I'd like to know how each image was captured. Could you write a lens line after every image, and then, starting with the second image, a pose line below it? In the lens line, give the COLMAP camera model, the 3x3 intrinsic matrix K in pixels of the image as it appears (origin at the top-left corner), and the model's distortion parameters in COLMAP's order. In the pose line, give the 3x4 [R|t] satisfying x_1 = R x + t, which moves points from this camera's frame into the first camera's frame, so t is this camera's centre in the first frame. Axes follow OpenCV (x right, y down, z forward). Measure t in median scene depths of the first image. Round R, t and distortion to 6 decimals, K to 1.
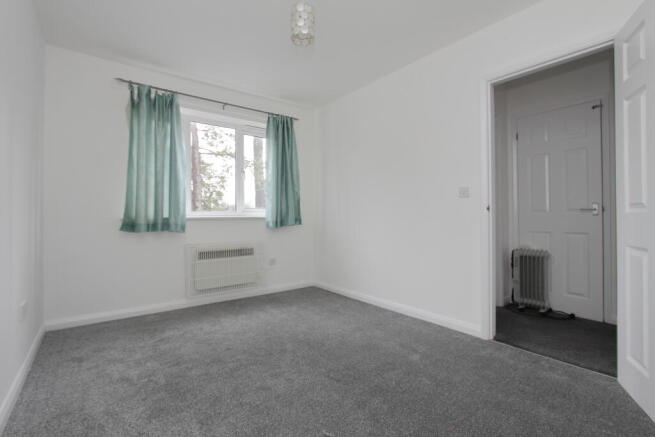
lens RADIAL K [[316.8, 0, 324.7], [0, 316.8, 213.3], [0, 0, 1]] dist [-0.002114, -0.000412]
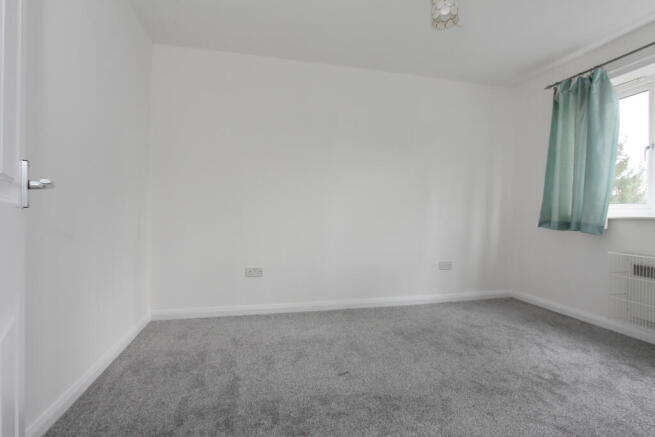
lens RADIAL K [[316.8, 0, 324.7], [0, 316.8, 213.3], [0, 0, 1]] dist [-0.002114, -0.000412]
pose [[-0.434354, 0.000212, -0.900742, 0.654440], [-0.012032, 0.999909, 0.006037, 0.010506], [0.900662, 0.013460, -0.434312, 0.791168]]
